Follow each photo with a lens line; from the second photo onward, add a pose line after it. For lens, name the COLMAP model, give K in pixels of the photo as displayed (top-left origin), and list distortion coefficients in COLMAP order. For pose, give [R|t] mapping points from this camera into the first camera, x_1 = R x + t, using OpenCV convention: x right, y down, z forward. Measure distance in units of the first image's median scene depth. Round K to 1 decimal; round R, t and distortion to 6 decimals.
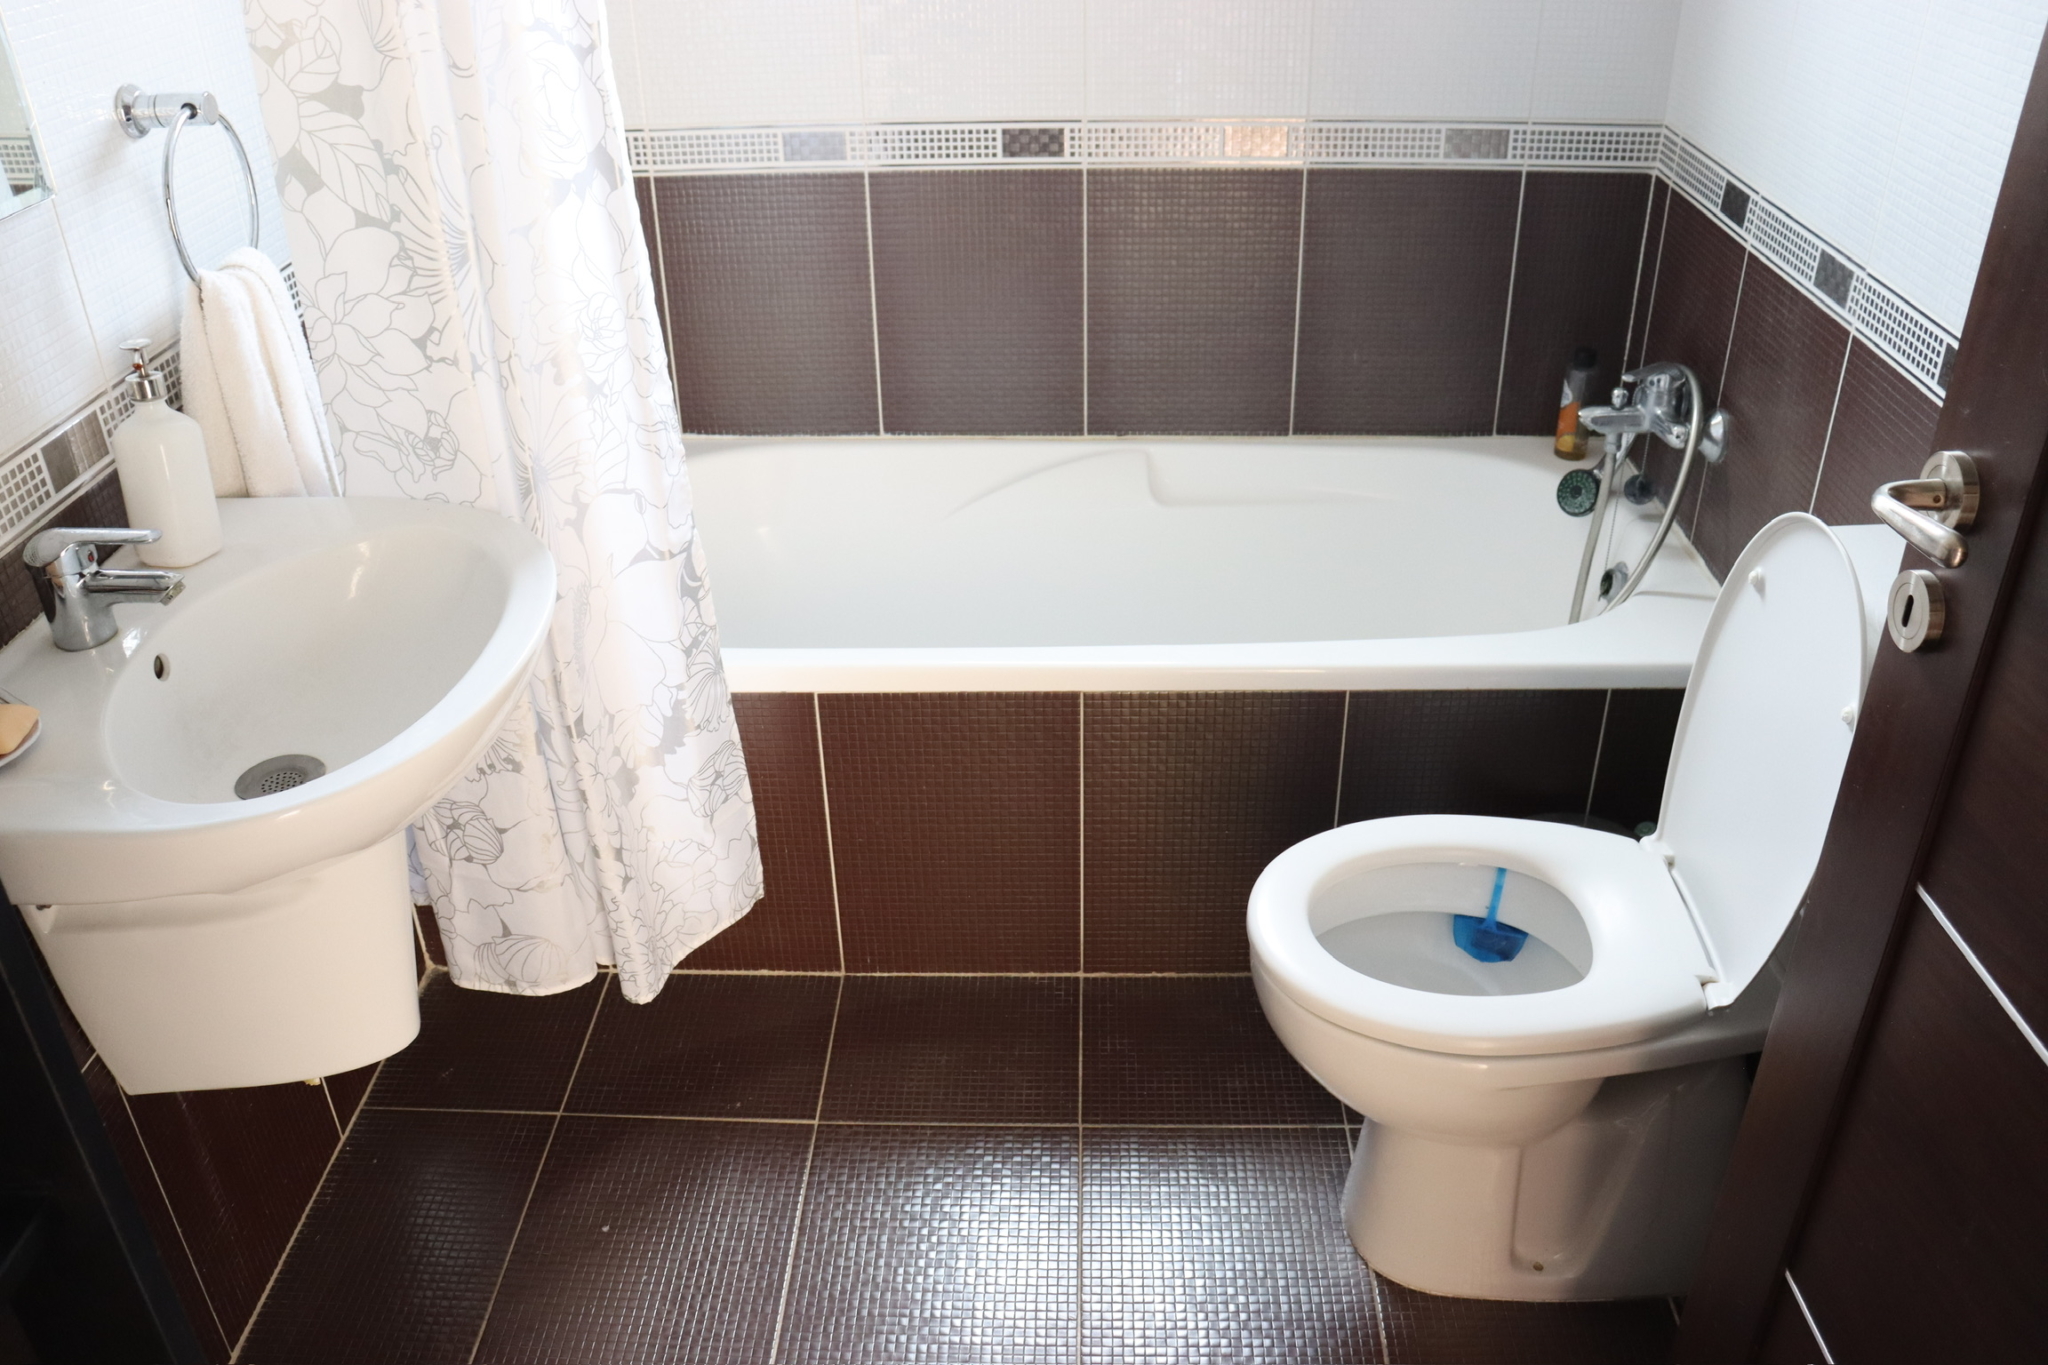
lens RADIAL K [[1701.7, 0, 1024.0], [0, 1701.7, 682.5], [0, 0, 1]] dist [-0.175183, 0.154804]
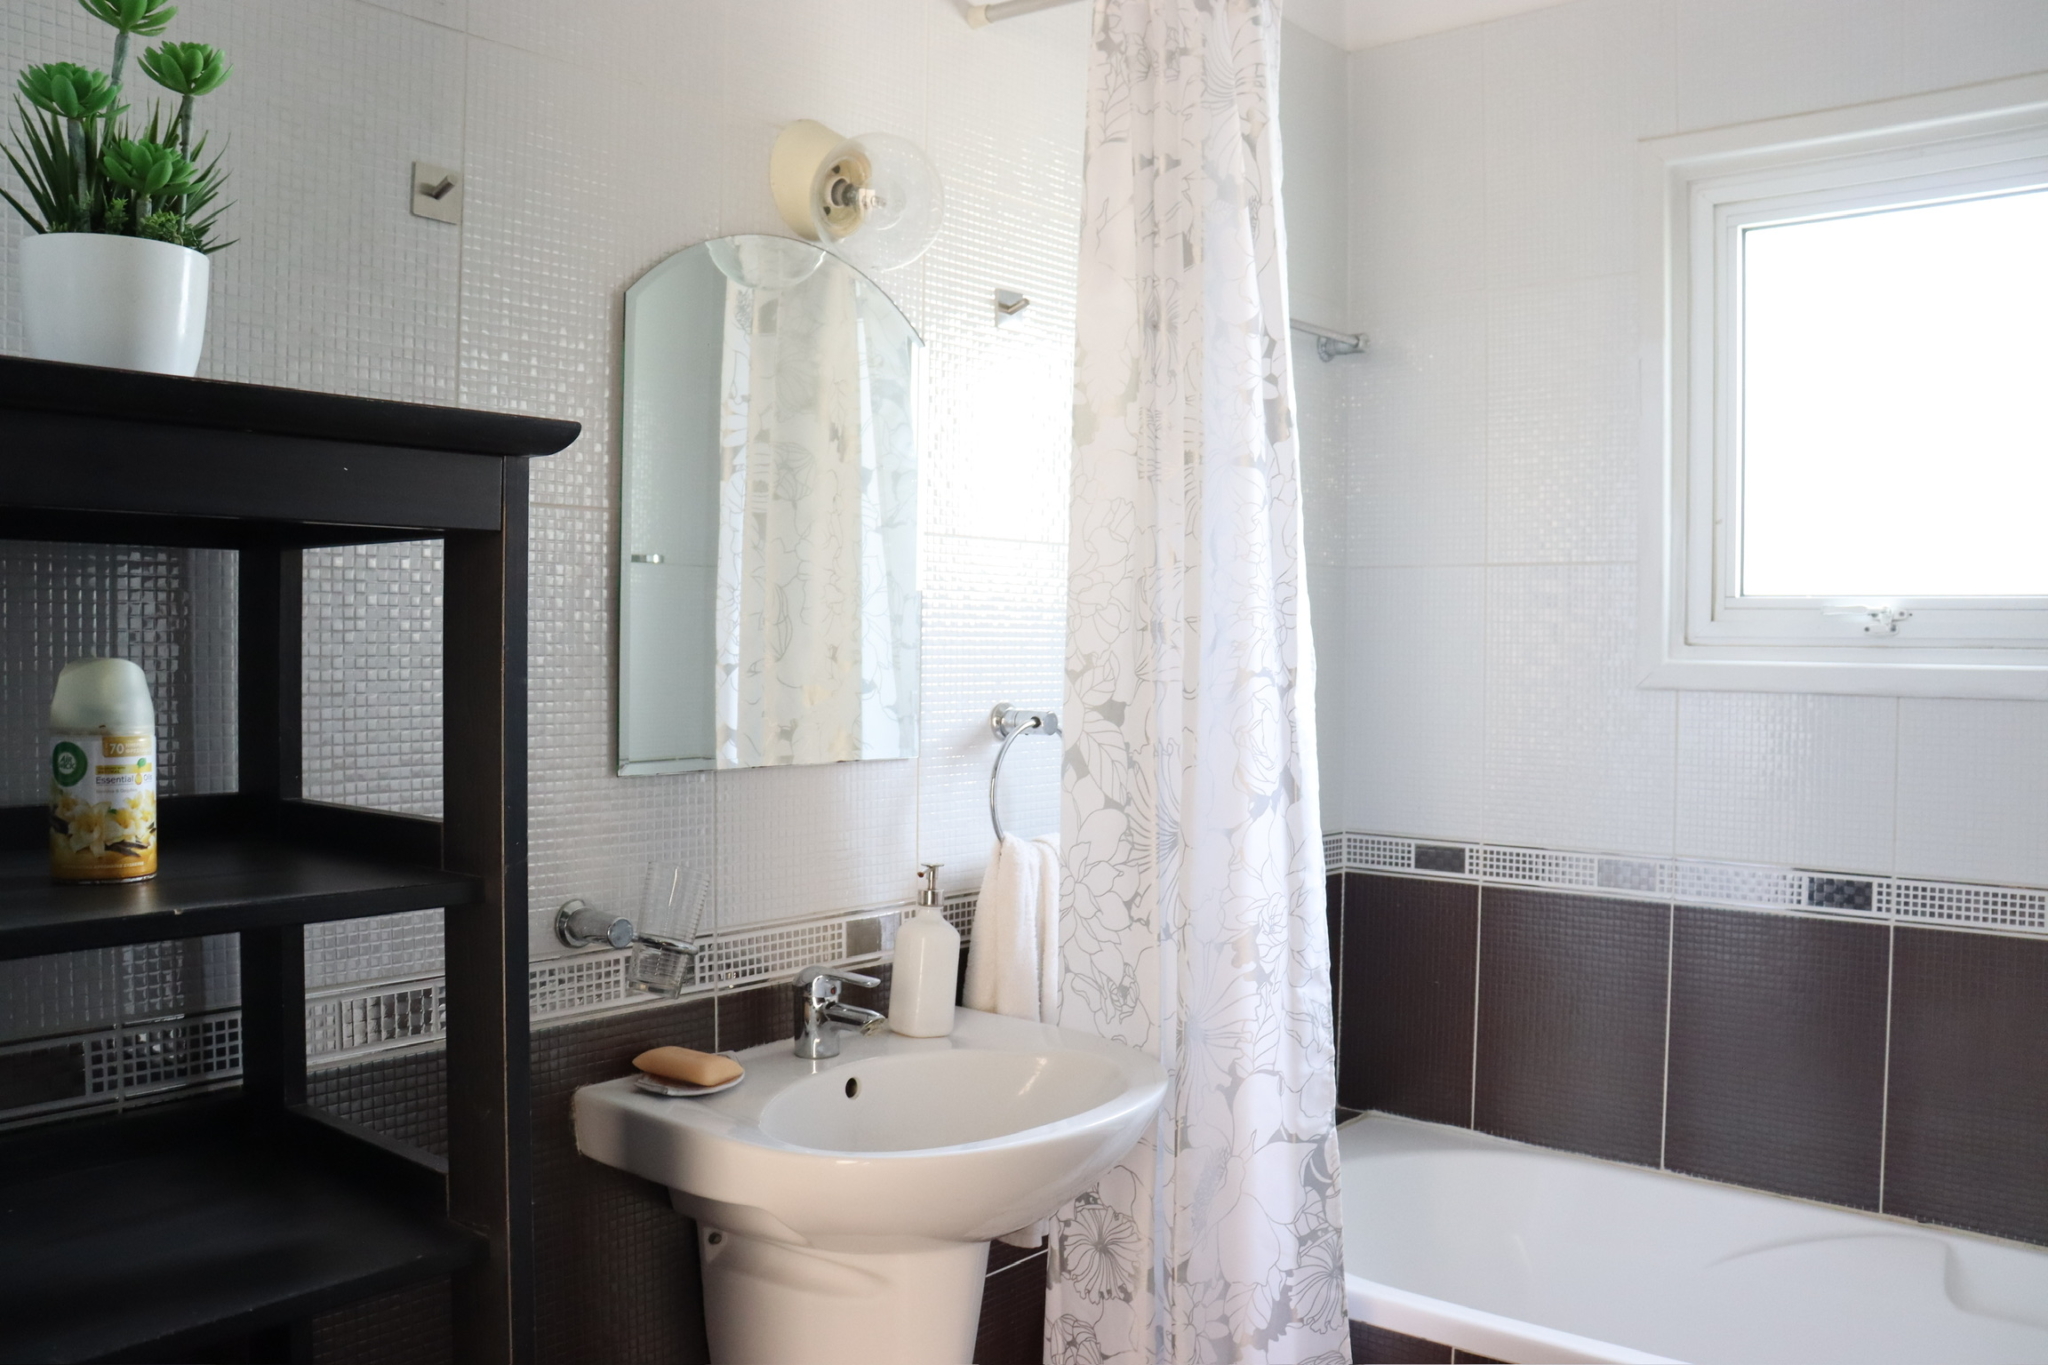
lens RADIAL K [[1701.7, 0, 1024.0], [0, 1701.7, 682.5], [0, 0, 1]] dist [-0.175183, 0.154804]
pose [[0.778388, 0.033447, -0.626892, 0.330699], [-0.335859, 0.865844, -0.370827, 0.133707], [0.530387, 0.499194, 0.685197, 0.007557]]
